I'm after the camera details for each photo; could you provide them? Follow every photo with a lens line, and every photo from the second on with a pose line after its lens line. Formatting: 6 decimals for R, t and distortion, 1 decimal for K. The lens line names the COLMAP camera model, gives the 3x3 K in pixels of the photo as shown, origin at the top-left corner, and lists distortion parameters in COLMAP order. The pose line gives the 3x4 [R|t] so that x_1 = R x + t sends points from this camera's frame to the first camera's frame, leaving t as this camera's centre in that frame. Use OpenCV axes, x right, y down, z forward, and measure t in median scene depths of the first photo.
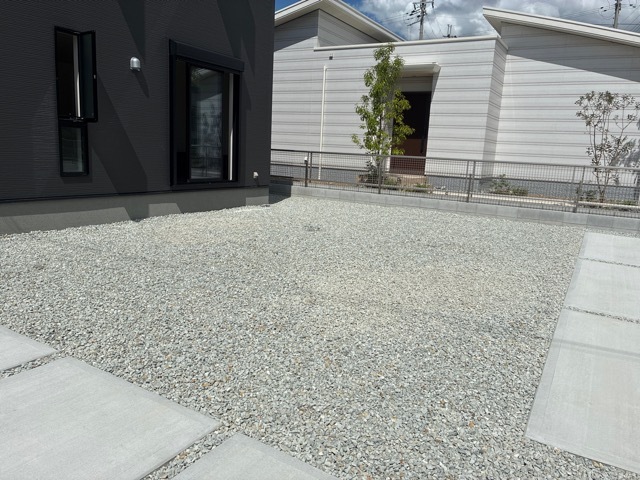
lens RADIAL K [[484.3, 0, 318.9], [0, 484.3, 241.2], [0, 0, 1]] dist [0.010120, -0.020215]
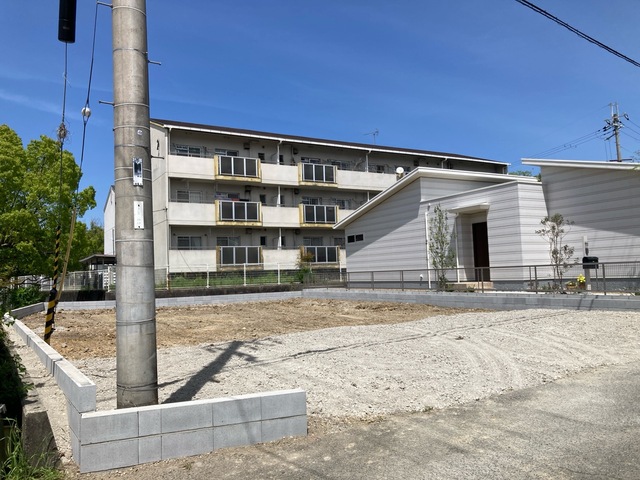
lens RADIAL K [[527.0, 0, 320.2], [0, 527.0, 240.4], [0, 0, 1]] dist [0.044027, -0.012659]
pose [[0.865706, -0.111705, -0.487930, 0.568045], [-0.015091, 0.968514, -0.248502, 0.136456], [0.500326, 0.222493, 0.836762, -0.531331]]
